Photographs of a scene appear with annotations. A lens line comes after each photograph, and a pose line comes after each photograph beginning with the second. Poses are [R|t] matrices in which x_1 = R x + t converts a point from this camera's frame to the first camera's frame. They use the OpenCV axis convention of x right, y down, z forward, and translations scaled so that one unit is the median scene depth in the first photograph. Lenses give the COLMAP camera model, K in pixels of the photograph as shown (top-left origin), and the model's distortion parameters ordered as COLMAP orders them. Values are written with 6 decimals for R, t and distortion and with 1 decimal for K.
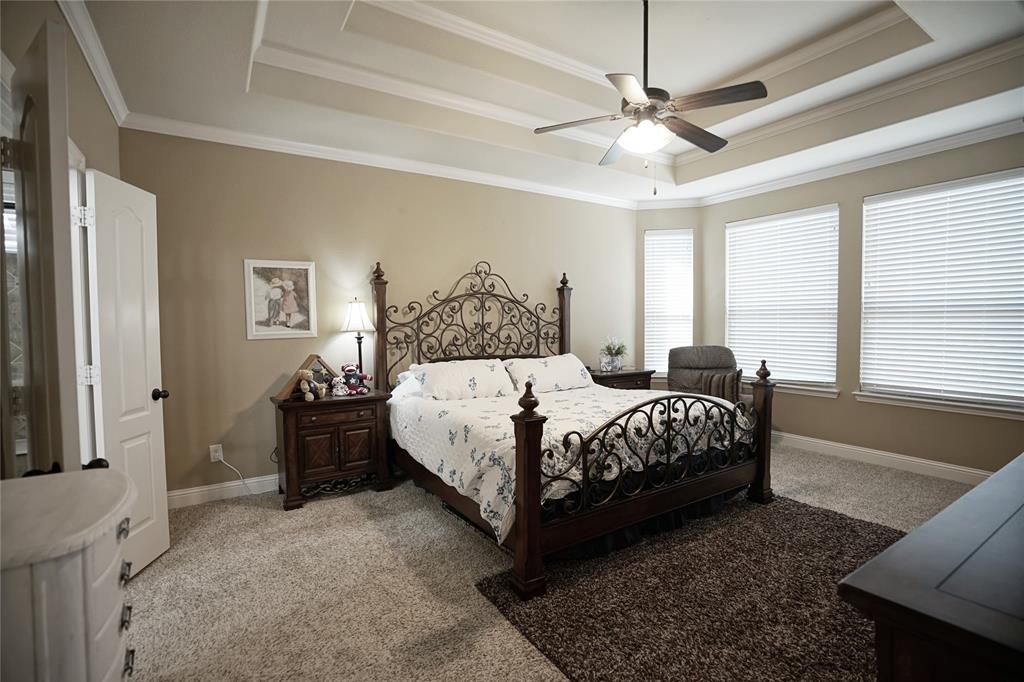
lens RADIAL K [[487.0, 0, 504.5], [0, 487.0, 337.2], [0, 0, 1]] dist [-0.058317, -0.000222]
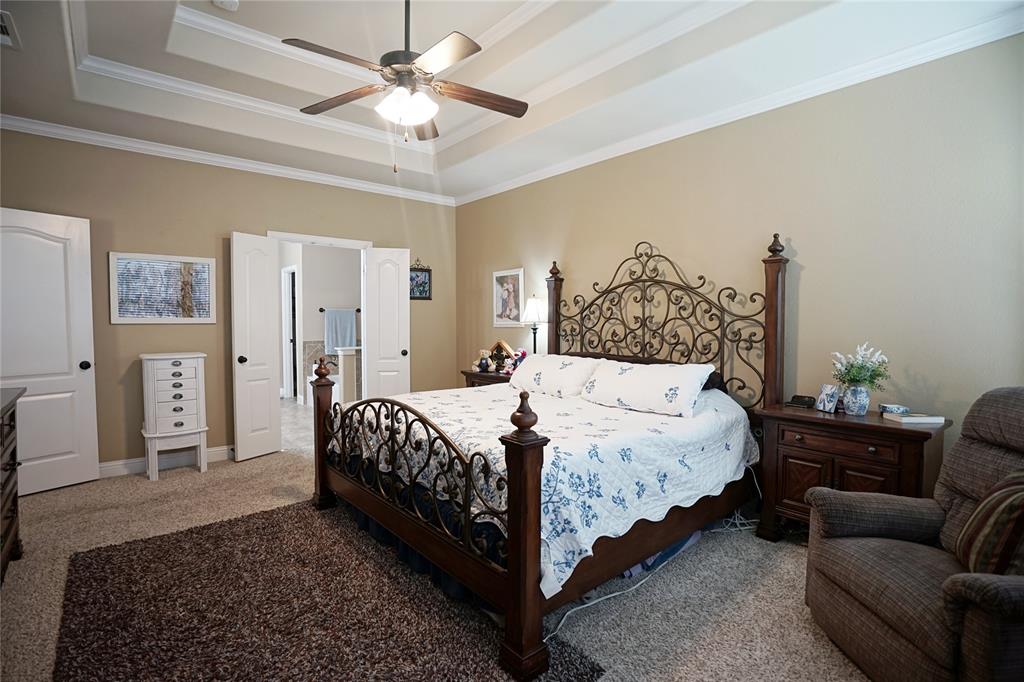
lens RADIAL K [[487.0, 0, 504.1], [0, 487.0, 341.7], [0, 0, 1]] dist [-0.058317, -0.000222]
pose [[0.131015, 0.052169, -0.990007, 0.749210], [-0.035130, 0.998232, 0.047953, -0.018358], [0.990758, 0.028496, 0.132616, 0.669088]]
